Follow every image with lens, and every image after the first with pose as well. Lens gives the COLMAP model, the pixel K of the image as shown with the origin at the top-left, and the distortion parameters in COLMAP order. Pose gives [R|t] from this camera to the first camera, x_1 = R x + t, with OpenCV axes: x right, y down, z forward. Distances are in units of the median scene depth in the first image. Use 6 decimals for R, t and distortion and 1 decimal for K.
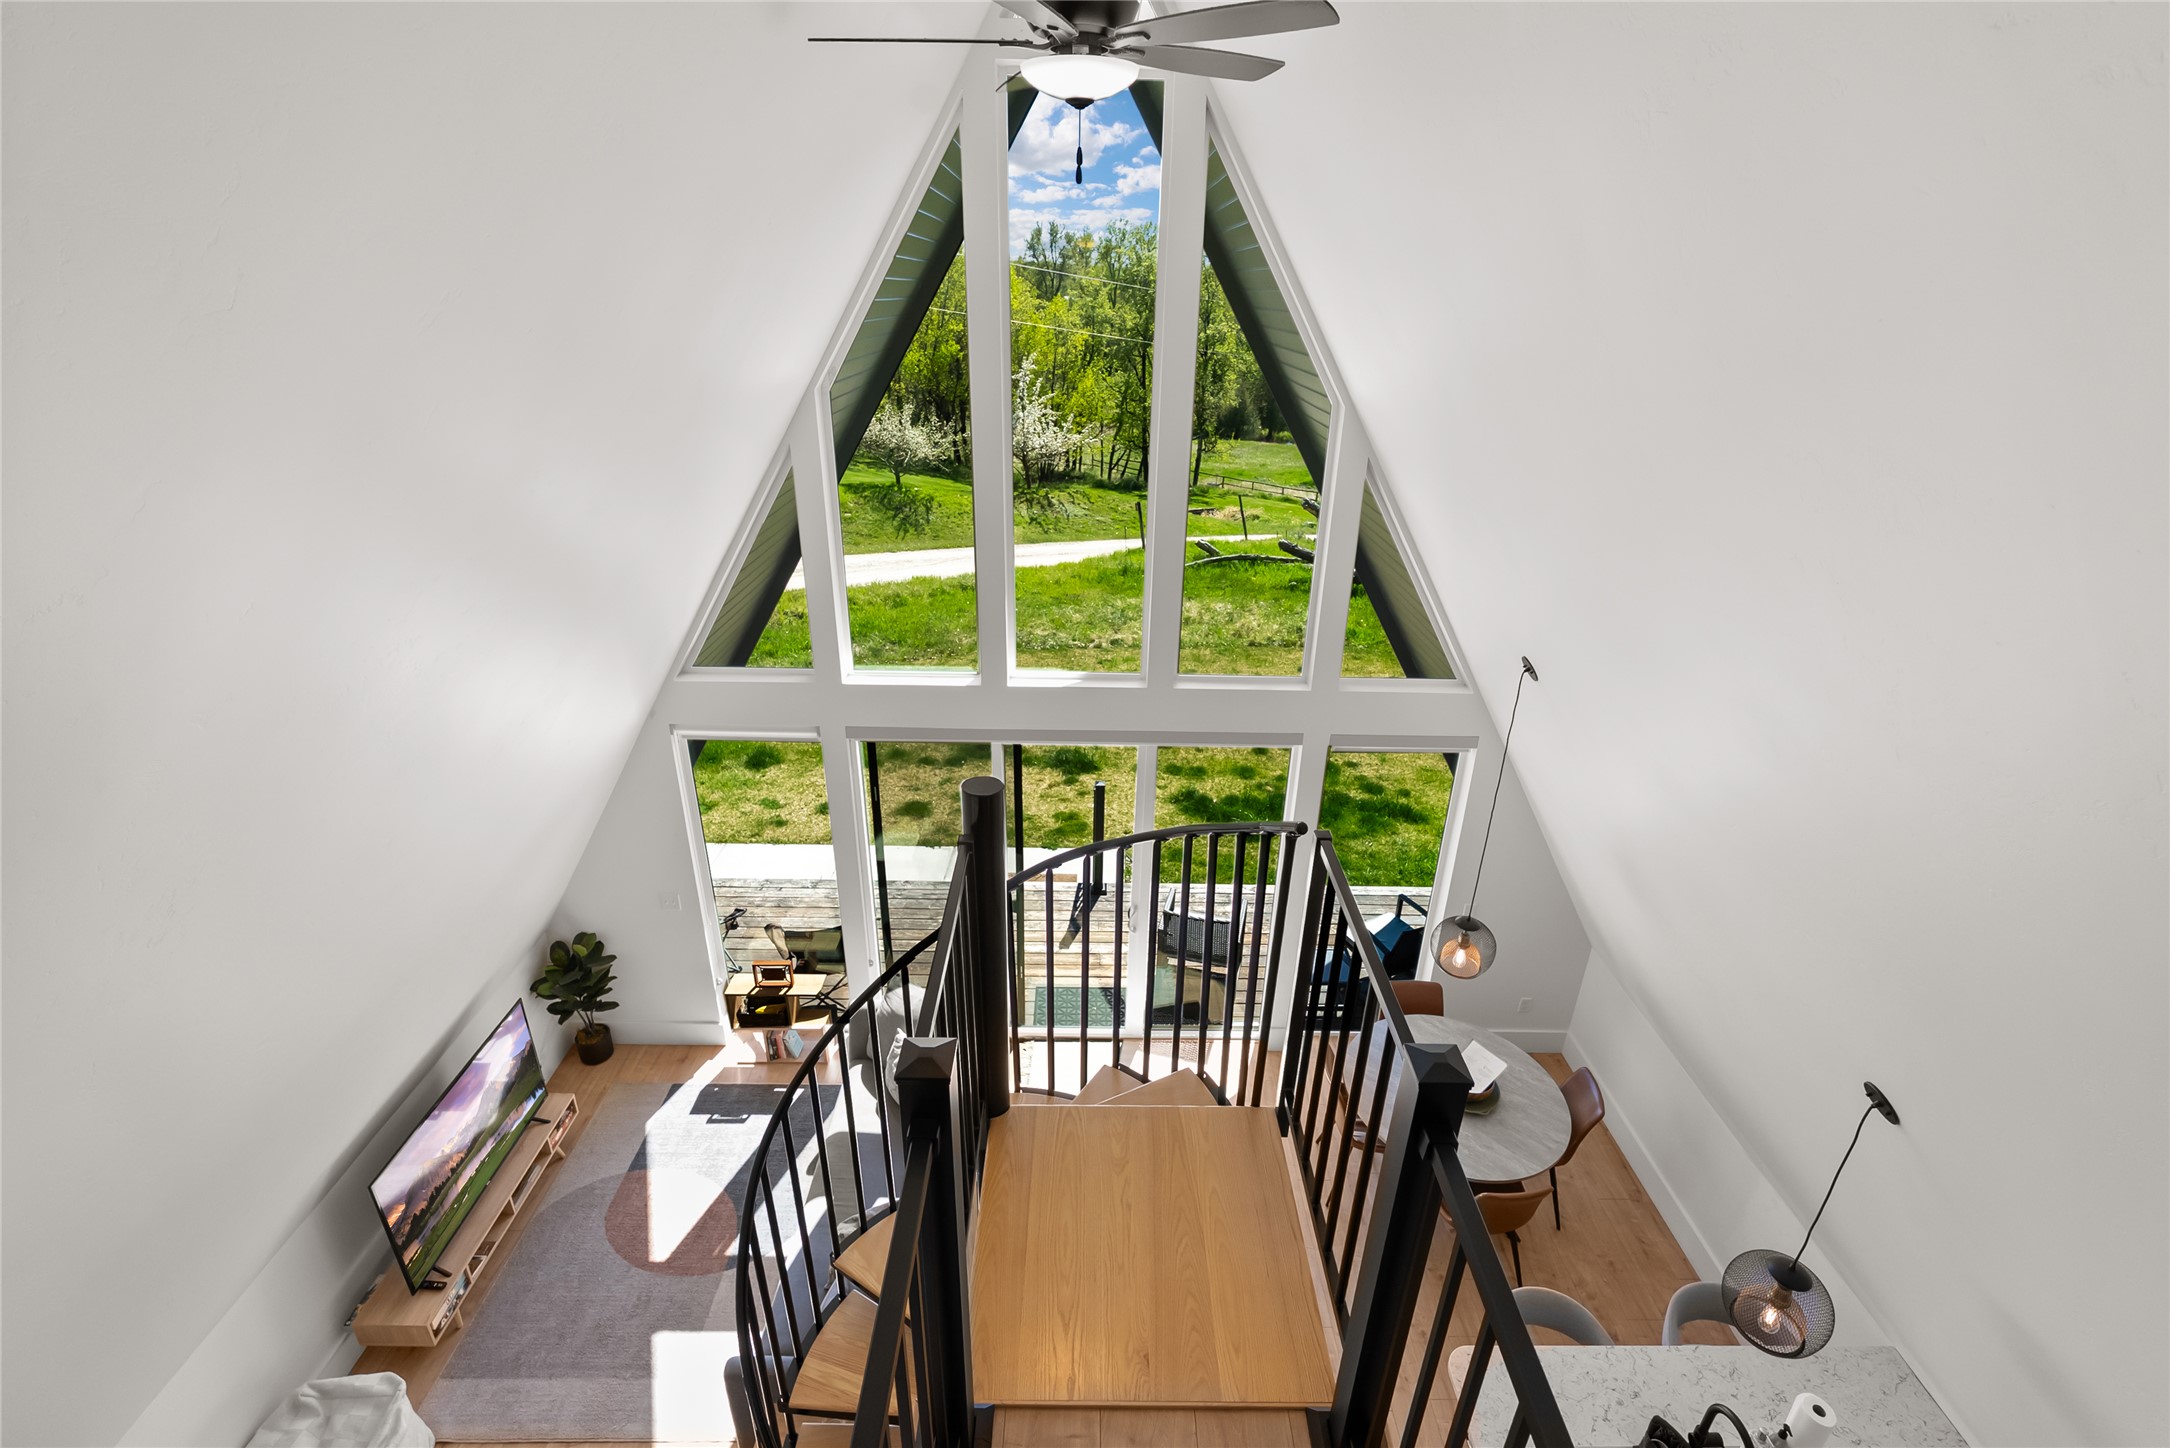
lens RADIAL K [[963.5, 0, 1090.0], [0, 963.5, 719.1], [0, 0, 1]] dist [-0.010812, 0.000027]
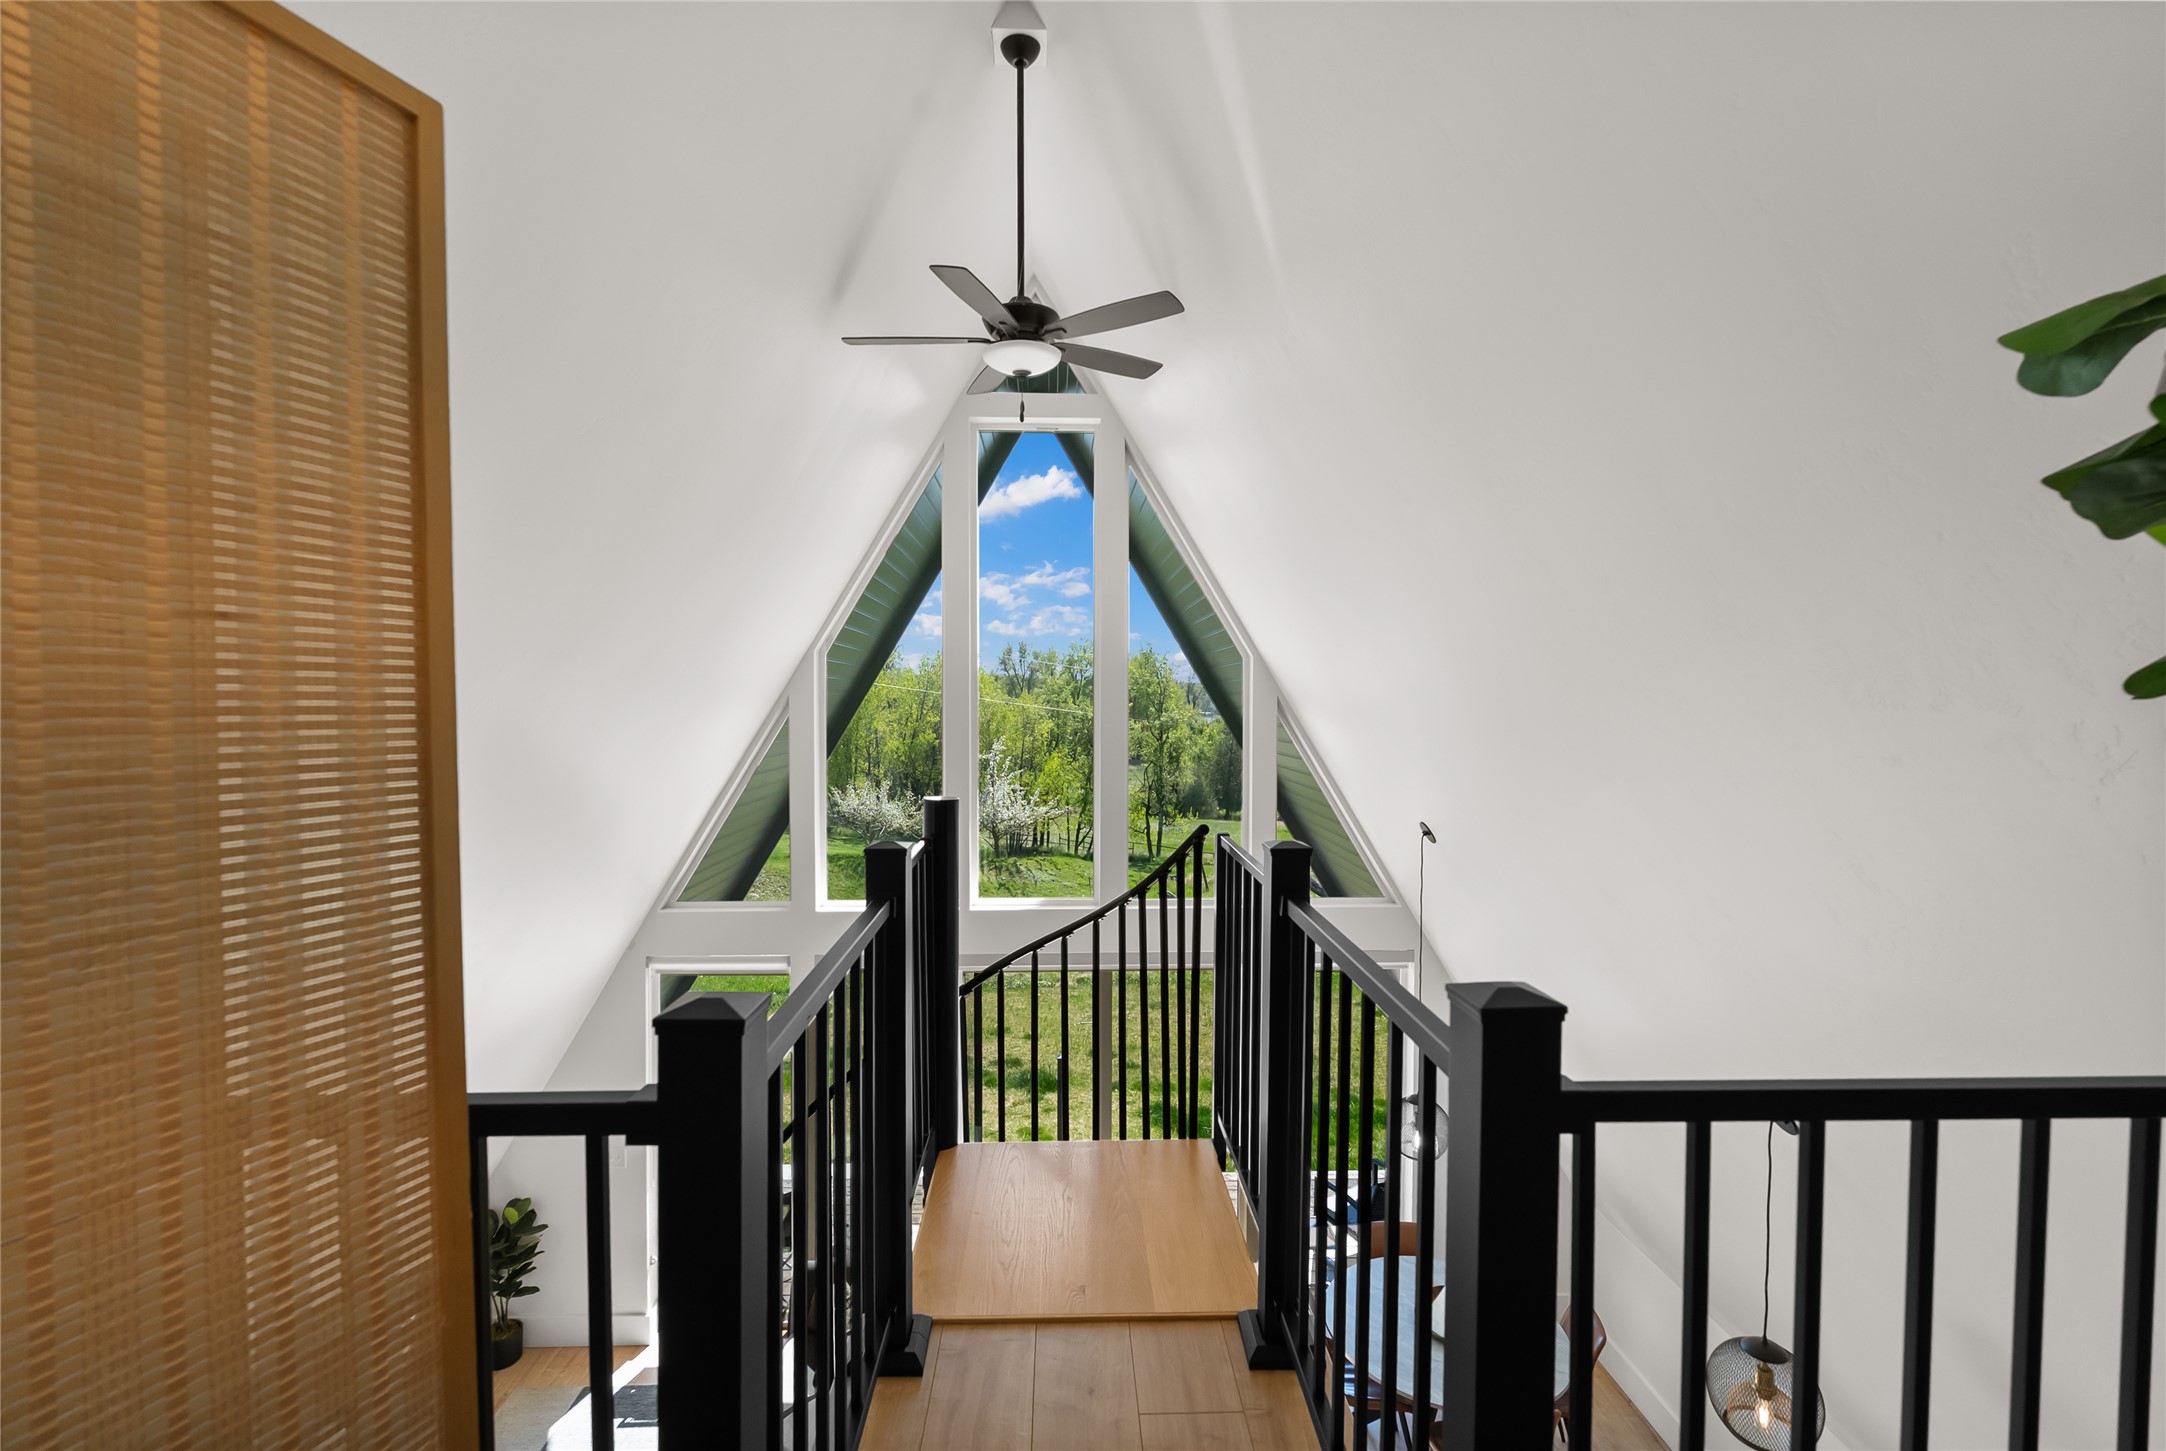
lens RADIAL K [[956.3, 0, 1072.0], [0, 956.3, 719.0], [0, 0, 1]] dist [0.000103, -0.000105]
pose [[0.999715, -0.017488, 0.016274, 0.013233], [0.022456, 0.920348, -0.390456, 0.163094], [-0.008150, 0.390710, 0.920478, -0.059818]]
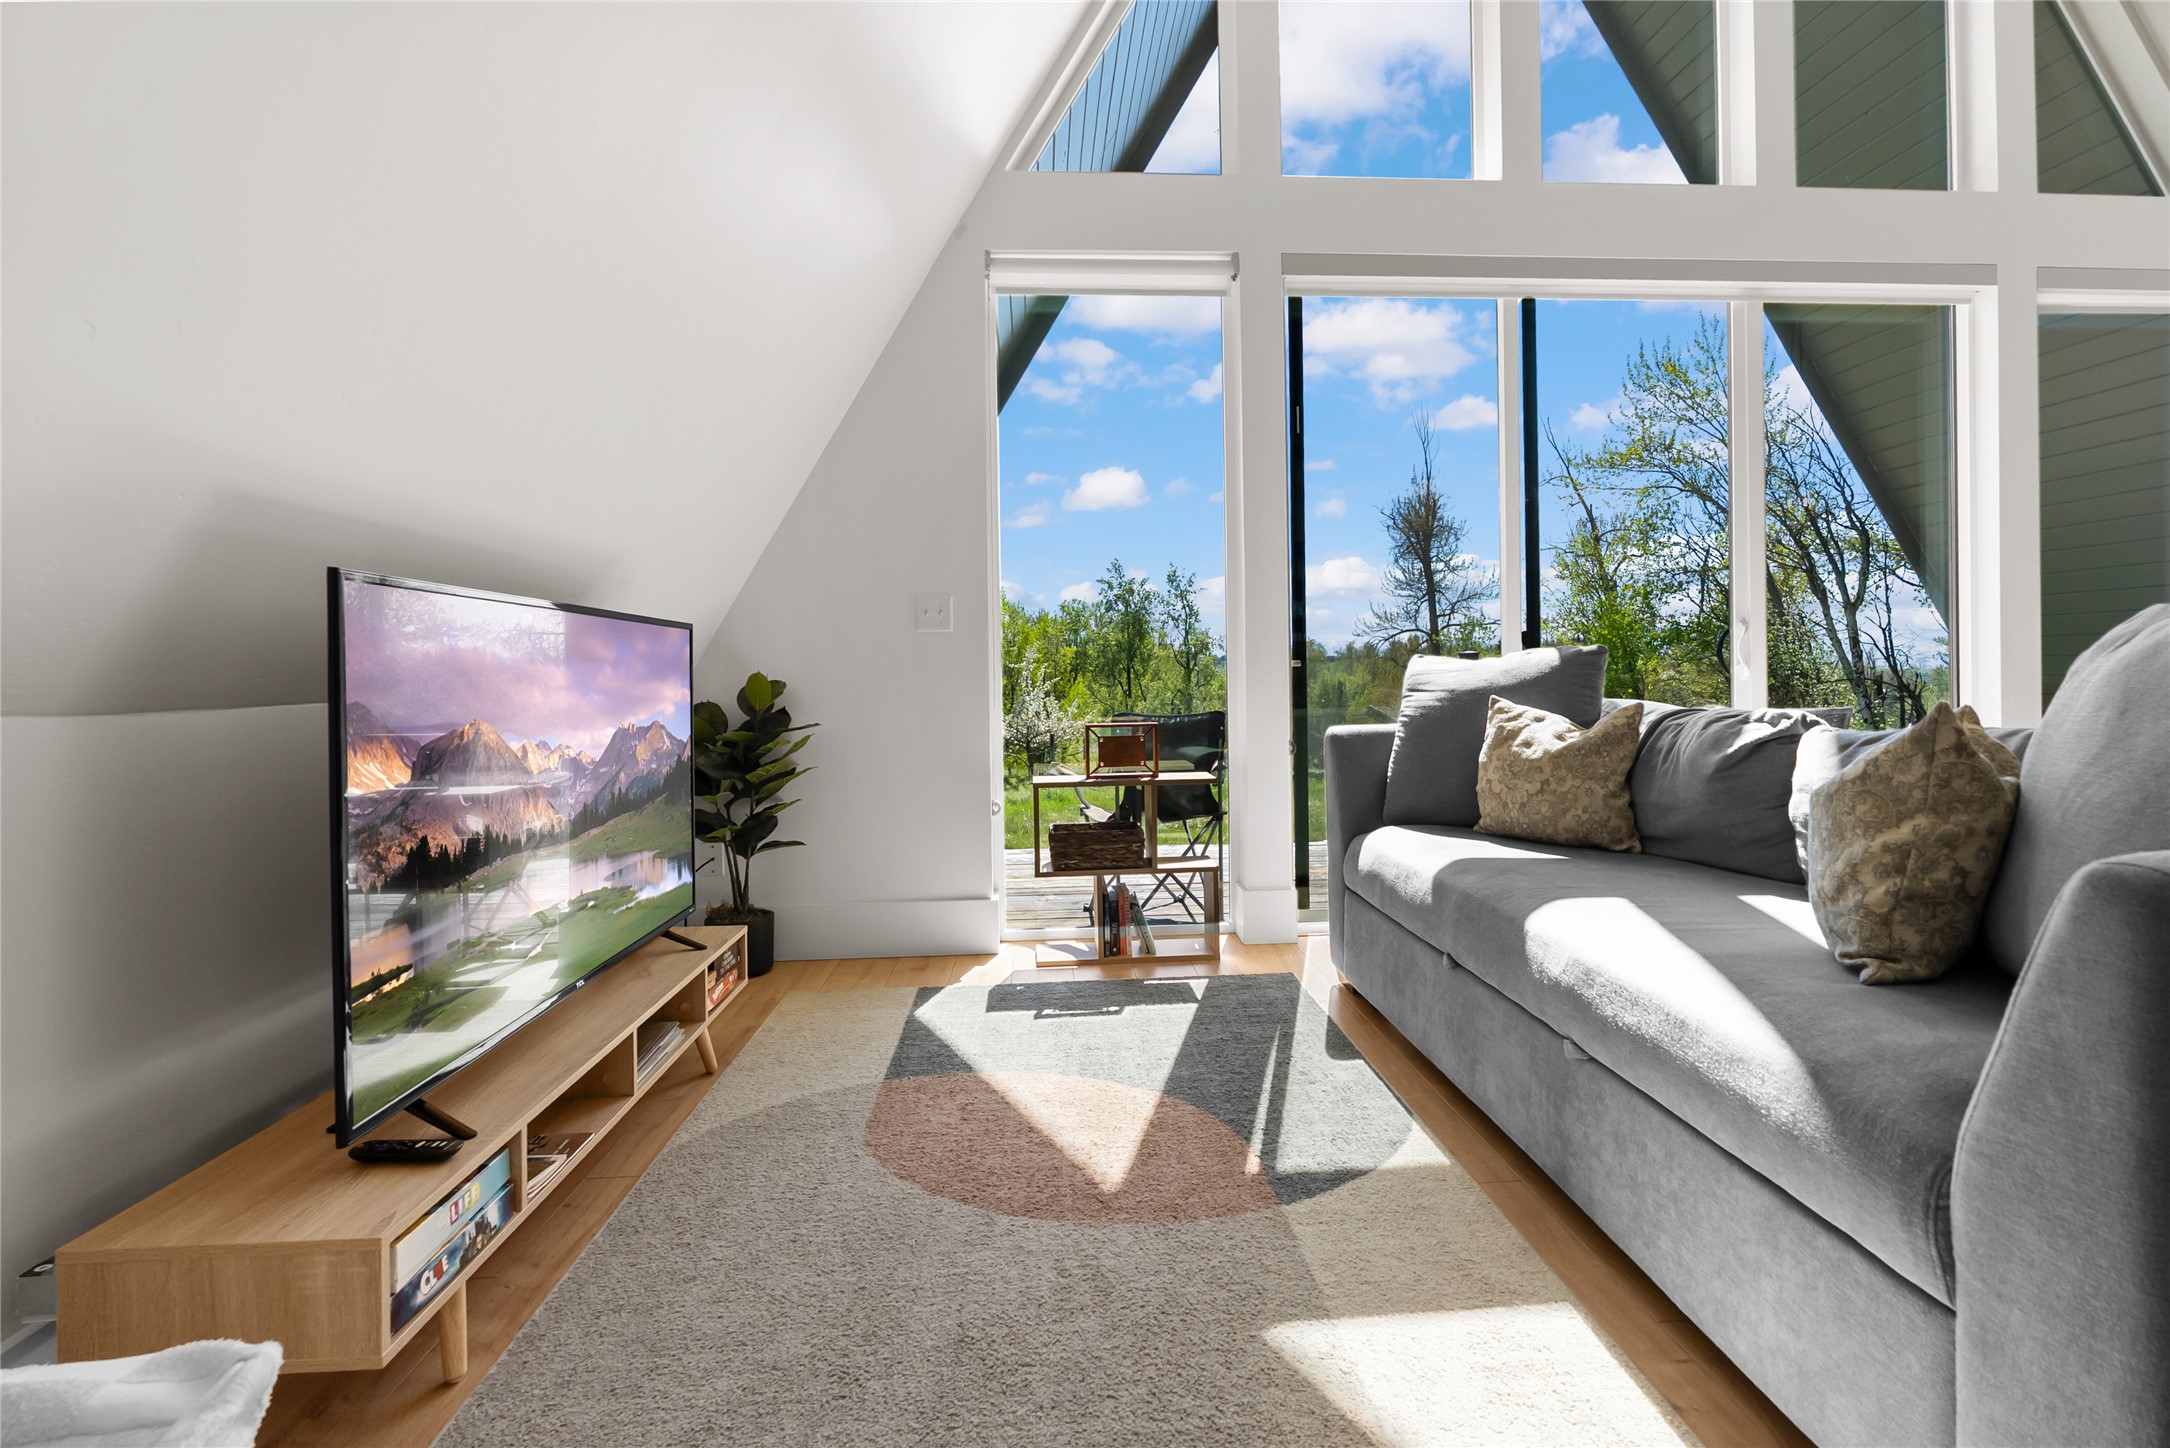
lens RADIAL K [[984.8, 0, 1094.1], [0, 984.8, 680.1], [0, 0, 1]] dist [-0.004317, -0.000009]
pose [[0.997546, -0.030534, 0.063000, -0.368565], [0.053799, 0.910169, -0.410728, 0.436346], [-0.044799, 0.413110, 0.909579, 0.493318]]
